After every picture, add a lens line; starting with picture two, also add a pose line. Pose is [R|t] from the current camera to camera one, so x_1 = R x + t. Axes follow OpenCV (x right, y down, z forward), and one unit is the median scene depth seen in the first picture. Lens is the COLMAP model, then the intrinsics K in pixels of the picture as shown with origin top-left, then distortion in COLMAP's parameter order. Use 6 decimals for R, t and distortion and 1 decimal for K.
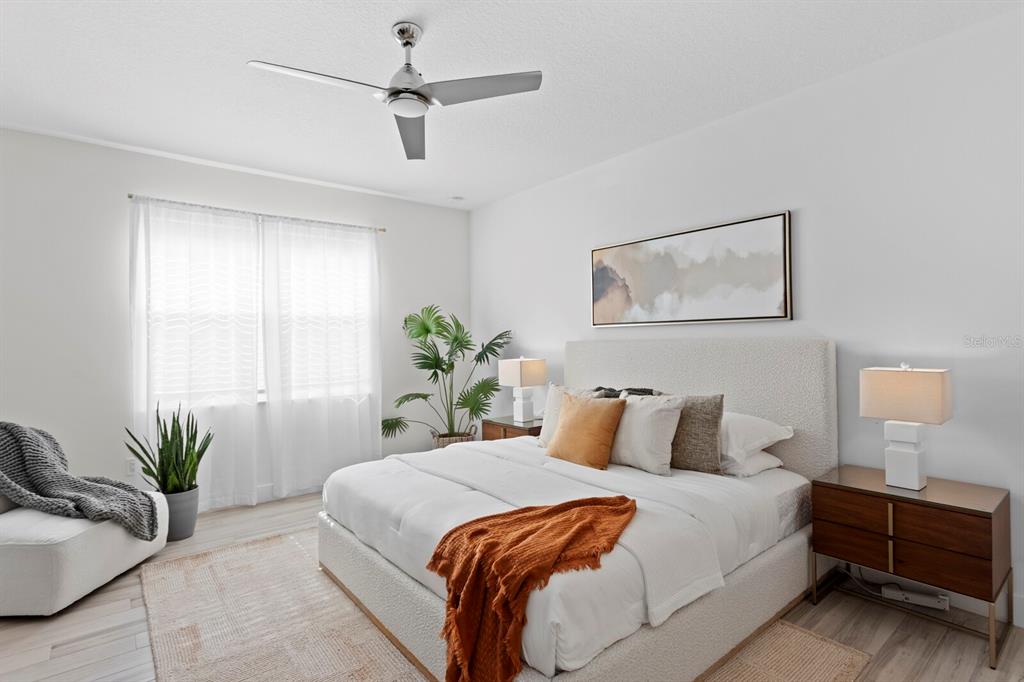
lens RADIAL K [[508.9, 0, 512.5], [0, 508.9, 340.6], [0, 0, 1]] dist [-0.010289, 0.003696]
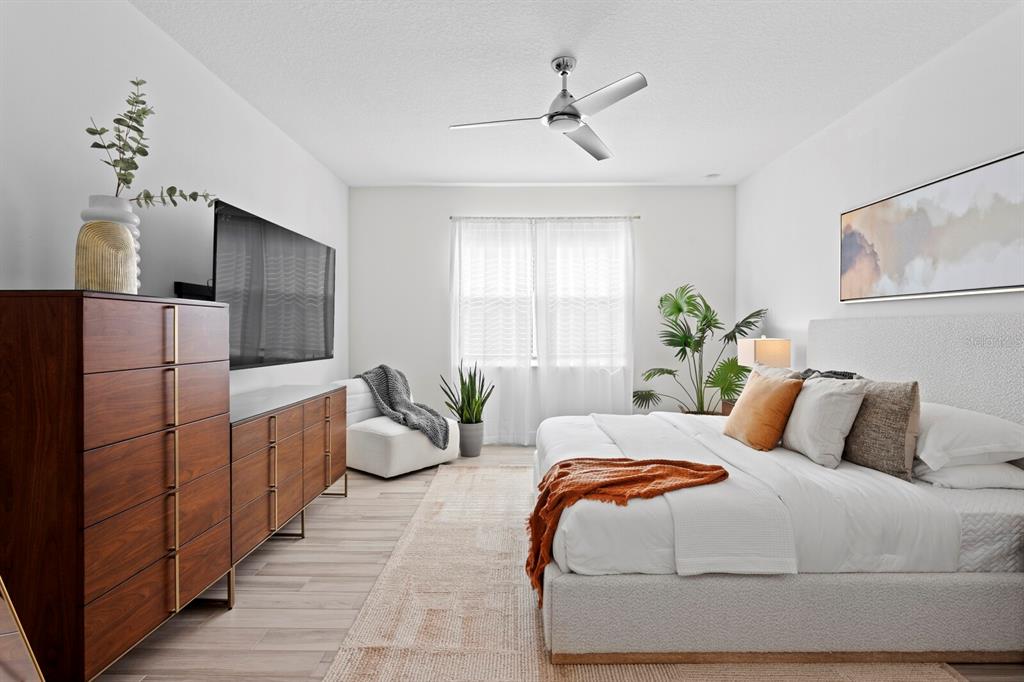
lens RADIAL K [[508.9, 0, 506.3], [0, 508.9, 335.8], [0, 0, 1]] dist [-0.010289, 0.003696]
pose [[0.770071, 0.024864, -0.637473, 0.309212], [-0.009190, 0.999569, 0.027886, 0.011573], [0.637892, -0.015616, 0.769968, -0.029782]]
